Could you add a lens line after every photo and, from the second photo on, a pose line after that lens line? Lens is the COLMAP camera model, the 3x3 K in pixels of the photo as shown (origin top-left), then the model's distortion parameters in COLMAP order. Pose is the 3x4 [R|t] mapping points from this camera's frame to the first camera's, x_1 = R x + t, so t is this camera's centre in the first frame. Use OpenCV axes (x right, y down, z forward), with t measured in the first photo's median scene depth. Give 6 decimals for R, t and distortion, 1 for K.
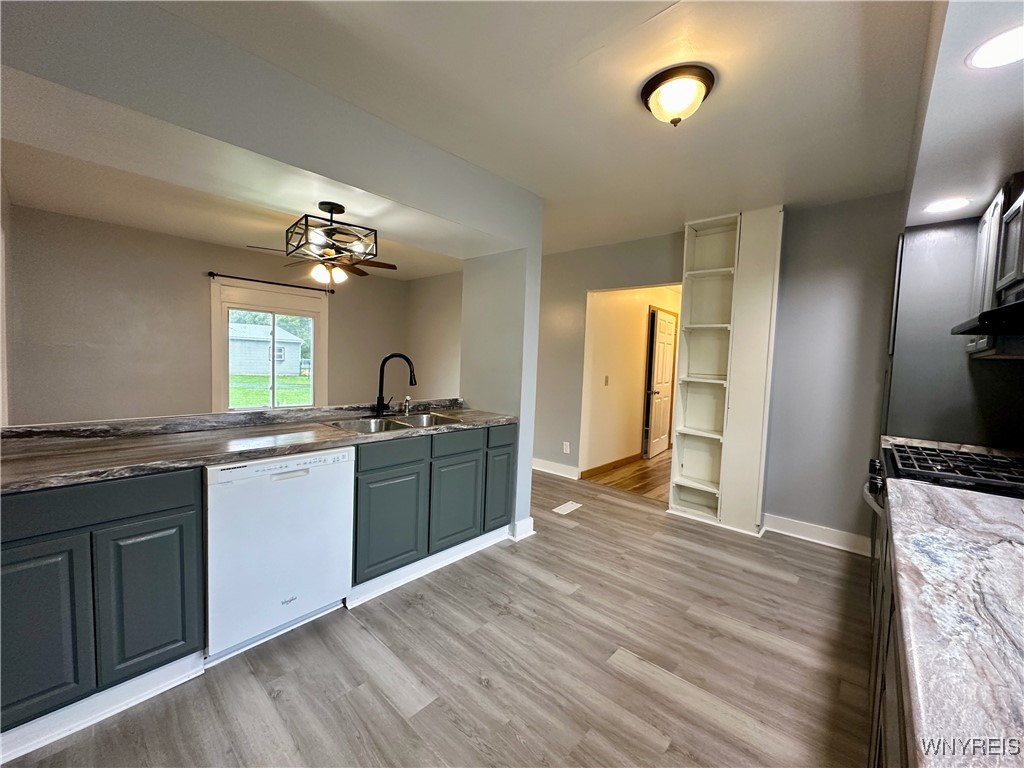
lens RADIAL K [[408.6, 0, 510.5], [0, 408.6, 383.3], [0, 0, 1]] dist [-0.002103, 0.000421]
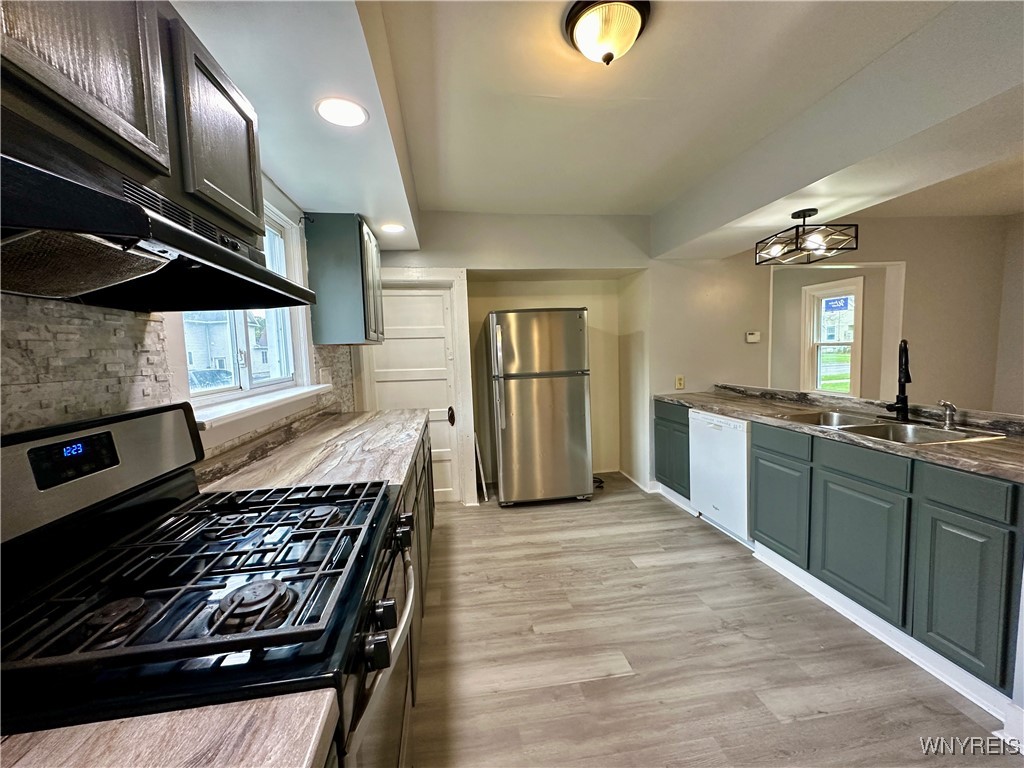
lens RADIAL K [[408.6, 0, 510.5], [0, 408.6, 383.3], [0, 0, 1]] dist [-0.002103, 0.000421]
pose [[-0.637227, 0.048926, -0.769122, 1.042934], [-0.031977, 0.995445, 0.089816, -0.049844], [0.770013, 0.081827, -0.632760, 1.243567]]
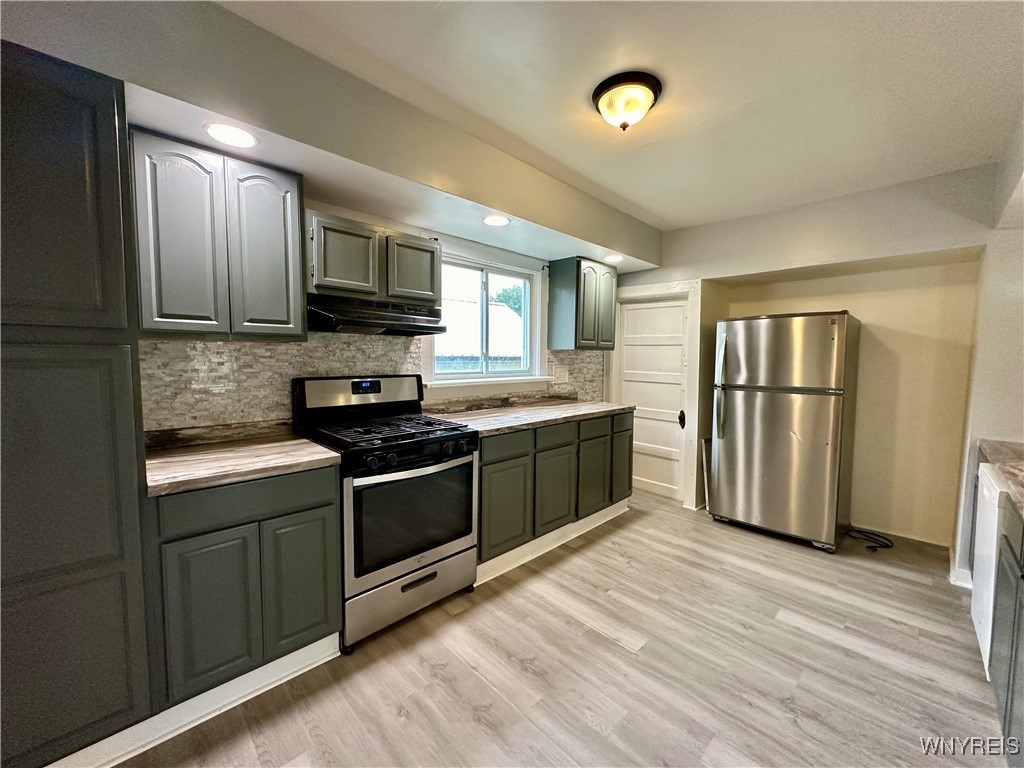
lens RADIAL K [[408.6, 0, 510.5], [0, 408.6, 383.3], [0, 0, 1]] dist [-0.002103, 0.000421]
pose [[-0.997015, -0.048512, 0.060062, 0.519042], [-0.040630, 0.991181, 0.126130, -0.108981], [-0.065651, 0.123313, -0.990194, 1.833419]]
